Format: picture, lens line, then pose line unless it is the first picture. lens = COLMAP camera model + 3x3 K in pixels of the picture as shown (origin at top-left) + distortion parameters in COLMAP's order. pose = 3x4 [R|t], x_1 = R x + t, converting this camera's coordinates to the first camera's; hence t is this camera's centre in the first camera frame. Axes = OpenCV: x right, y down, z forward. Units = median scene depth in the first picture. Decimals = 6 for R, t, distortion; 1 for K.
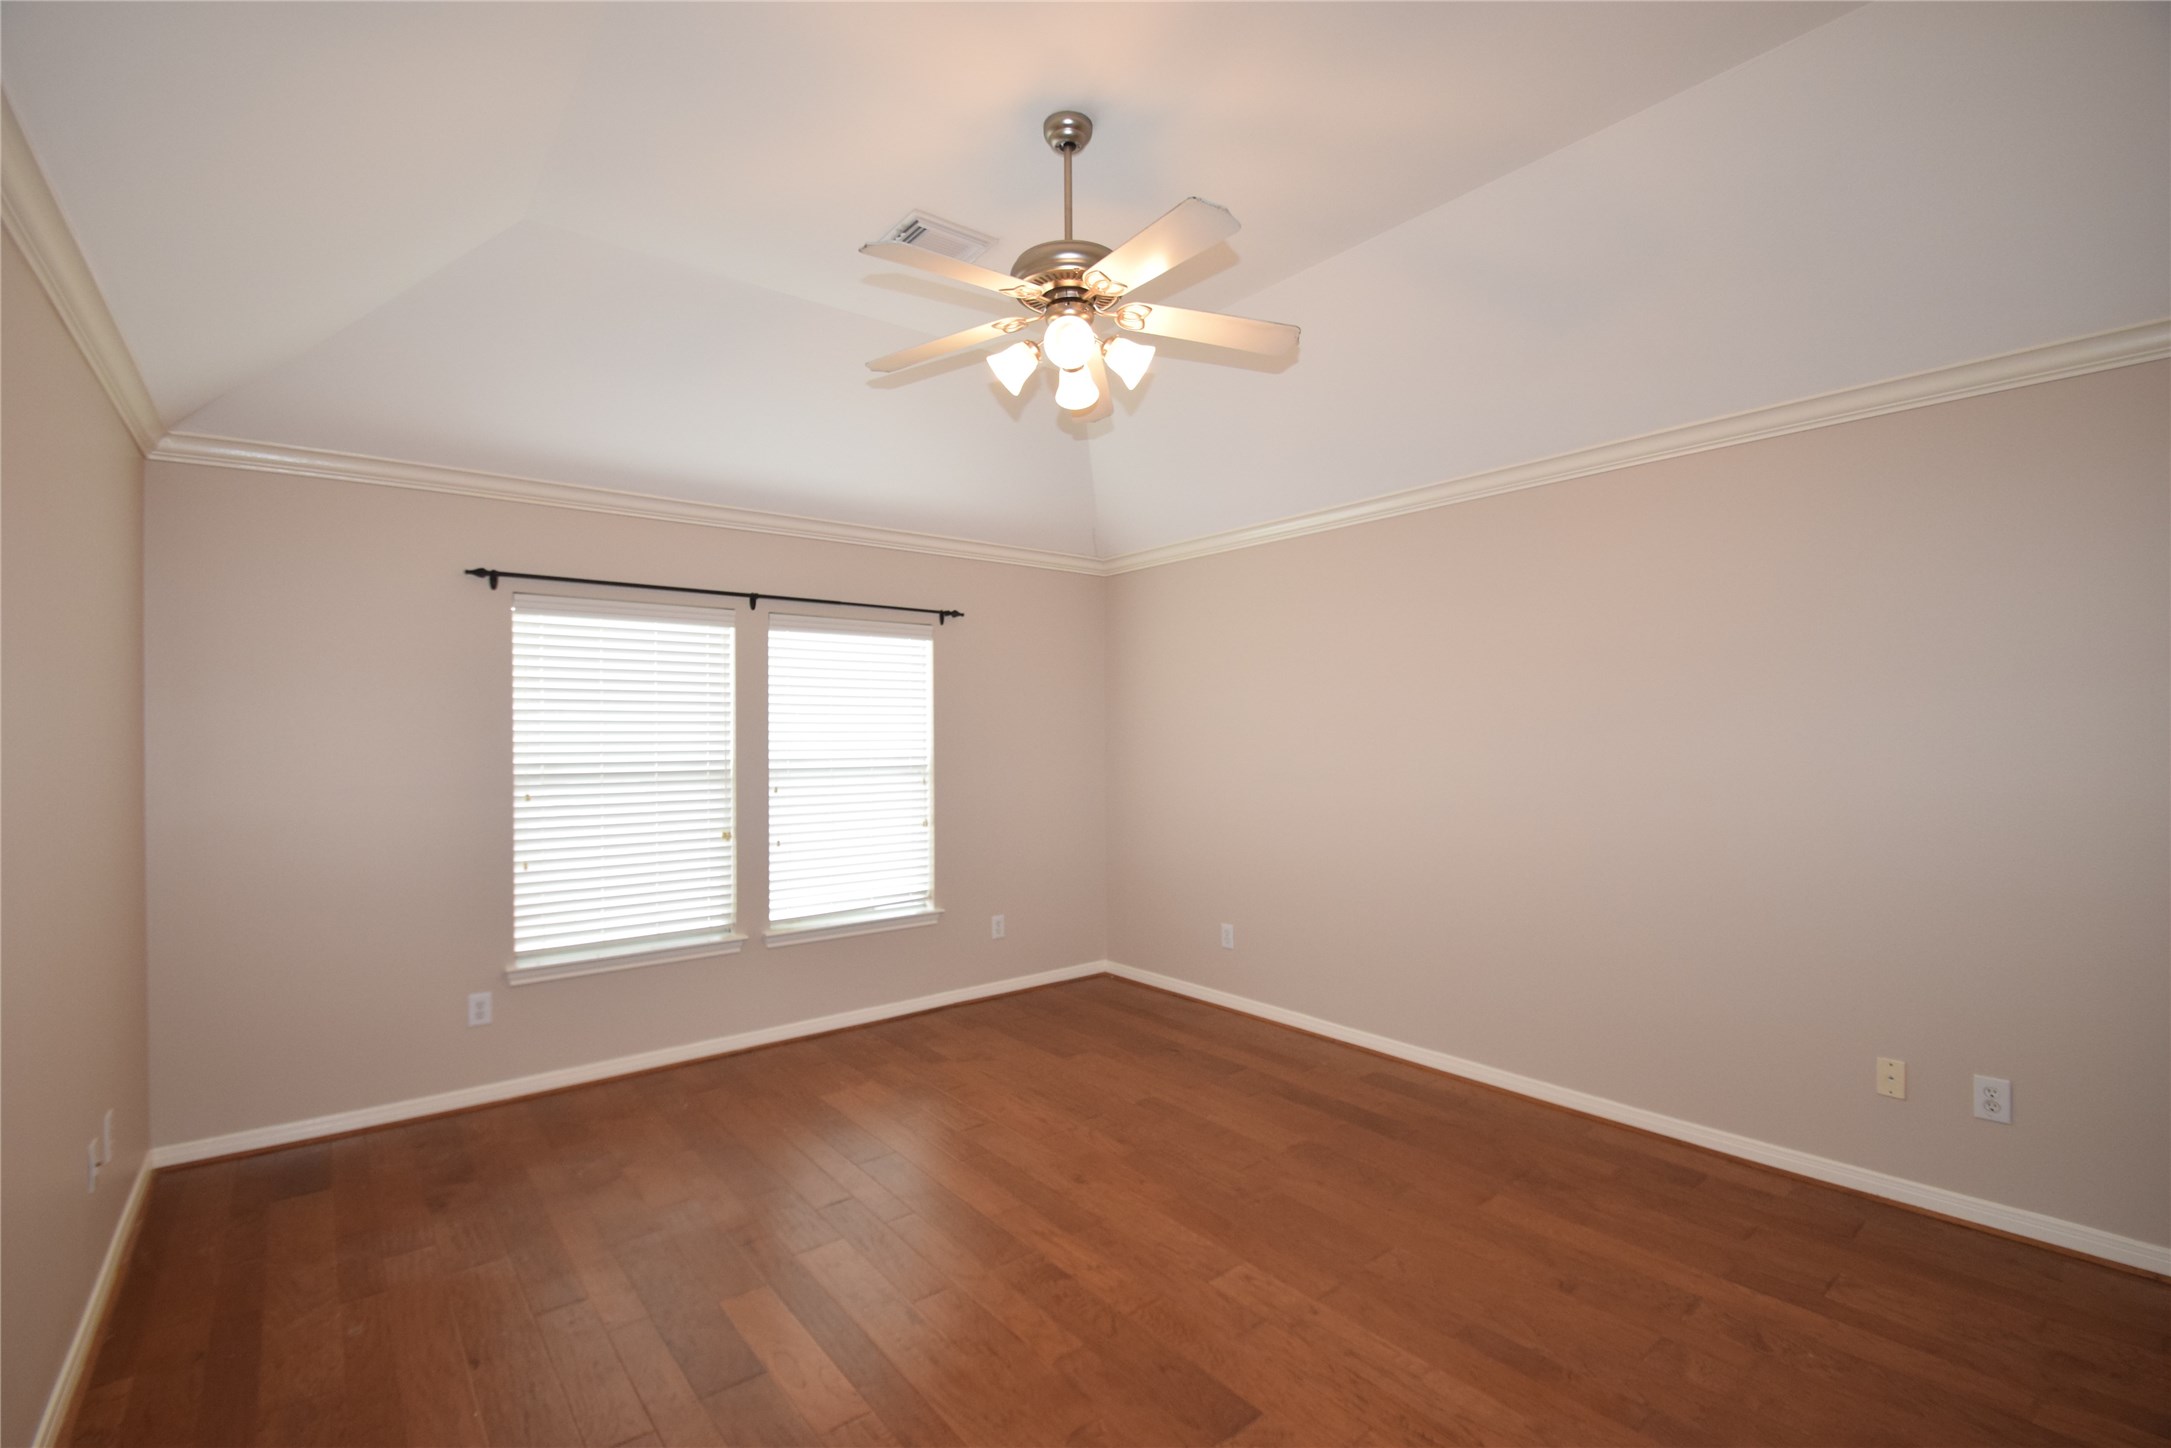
lens RADIAL K [[955.9, 0, 1065.9], [0, 955.9, 739.2], [0, 0, 1]] dist [0.001436, -0.000095]
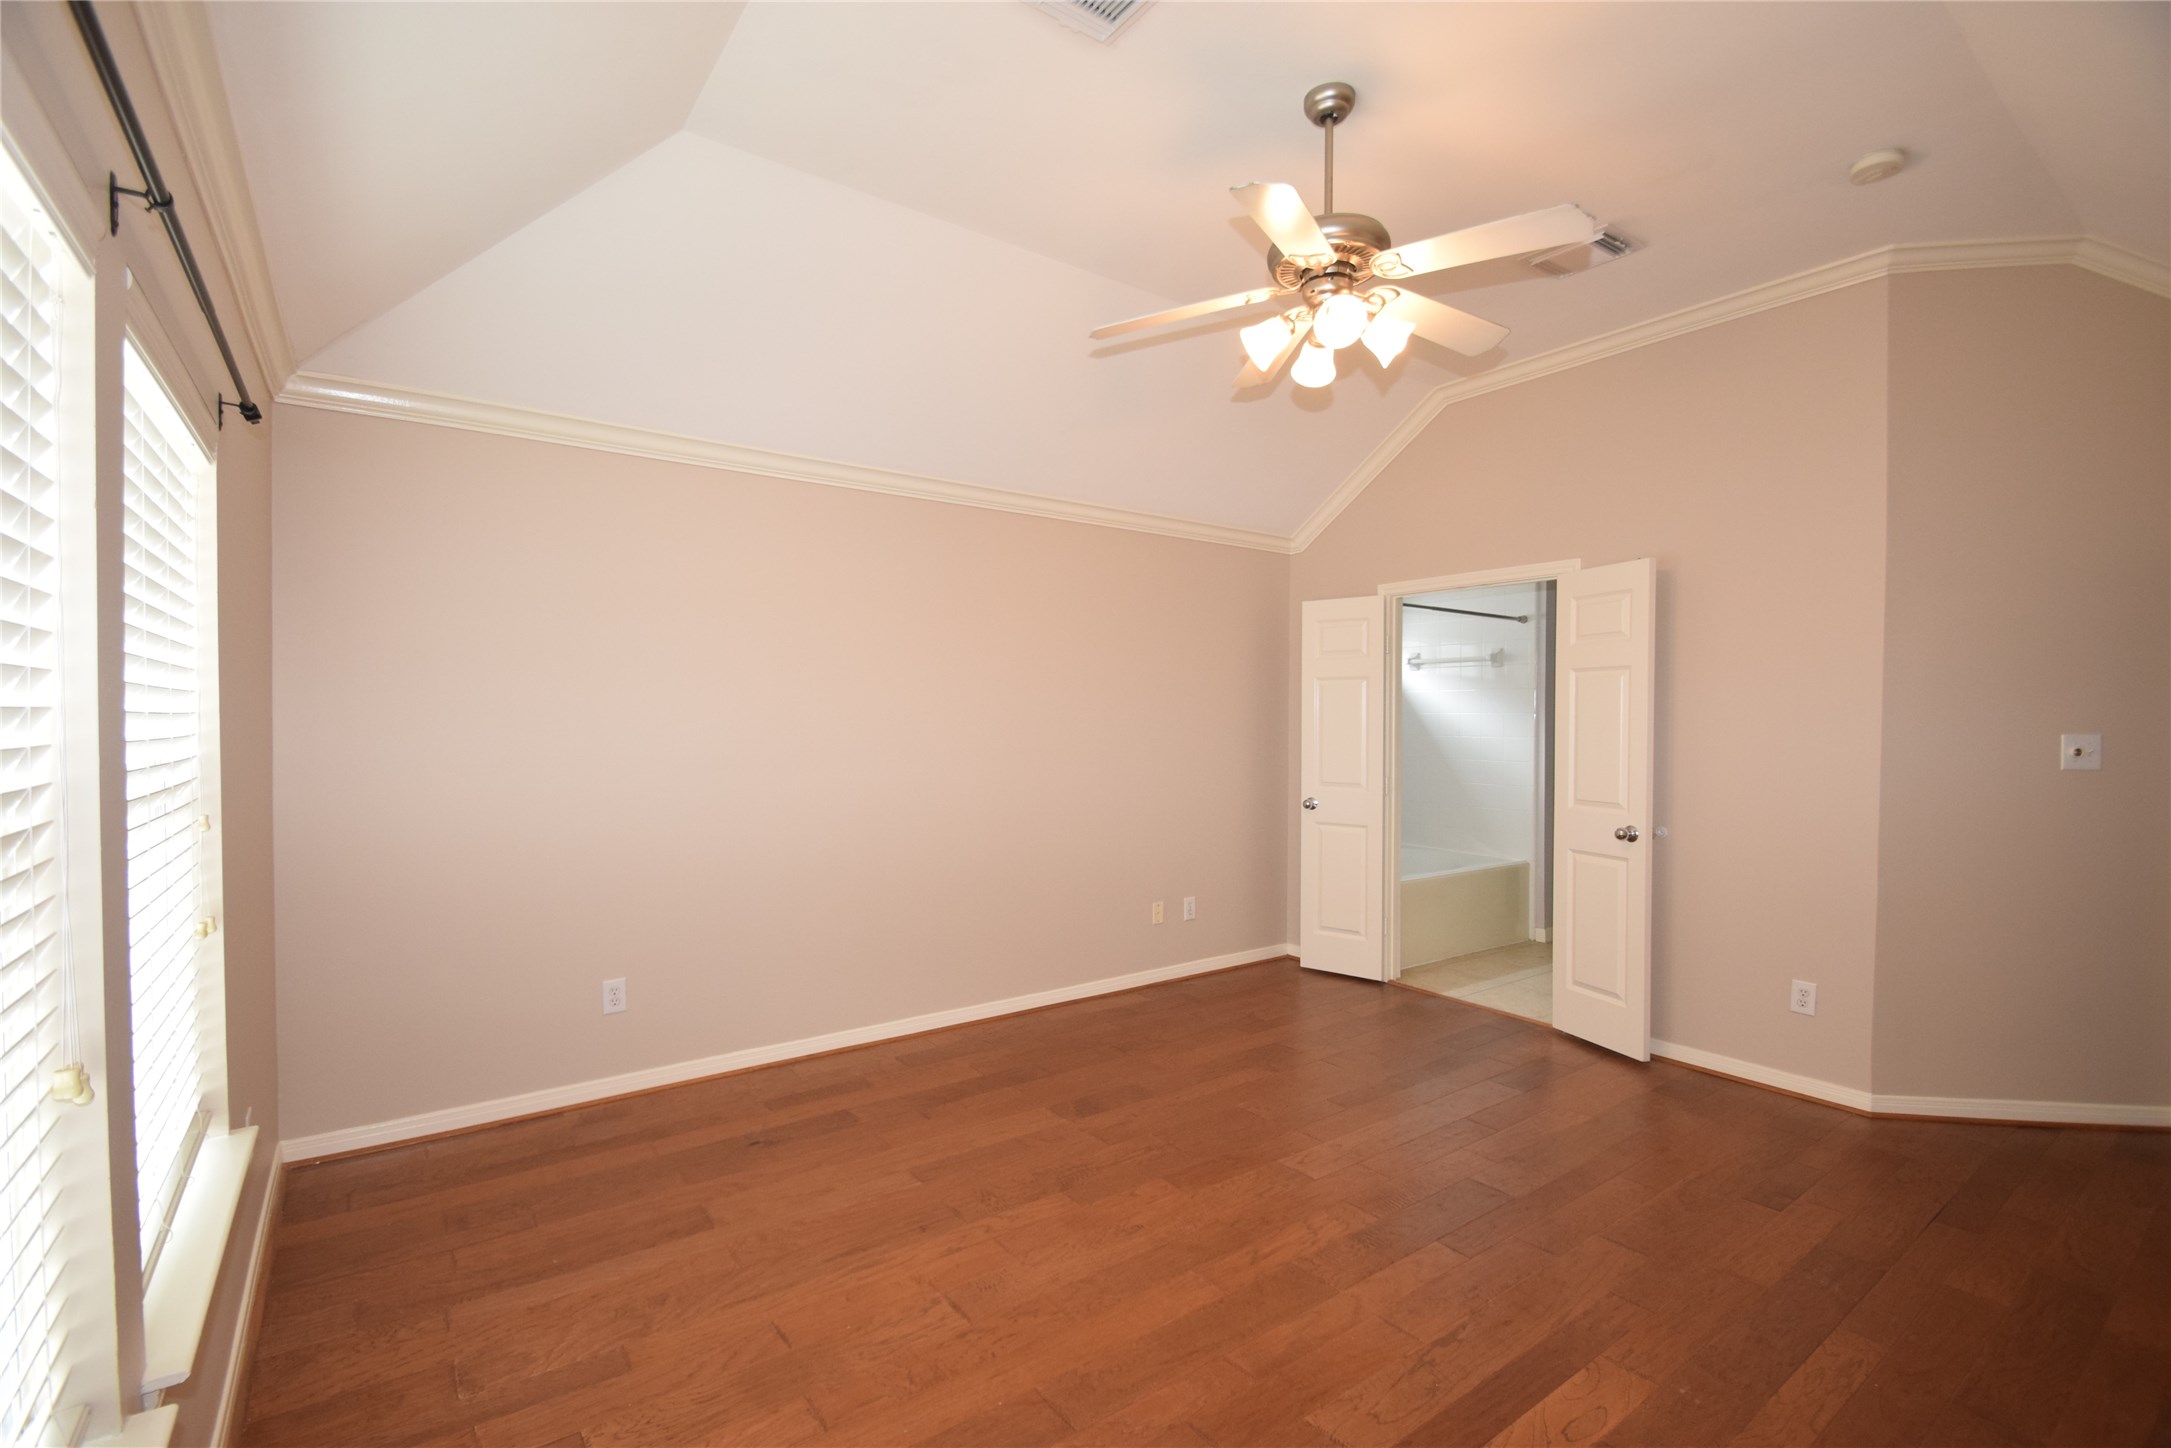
lens RADIAL K [[955.9, 0, 1065.9], [0, 955.9, 739.2], [0, 0, 1]] dist [0.001436, -0.000095]
pose [[0.036800, -0.014419, 0.999219, -0.762930], [-0.005421, 0.999878, 0.014628, 0.006779], [-0.999308, -0.005955, 0.036718, 0.934896]]
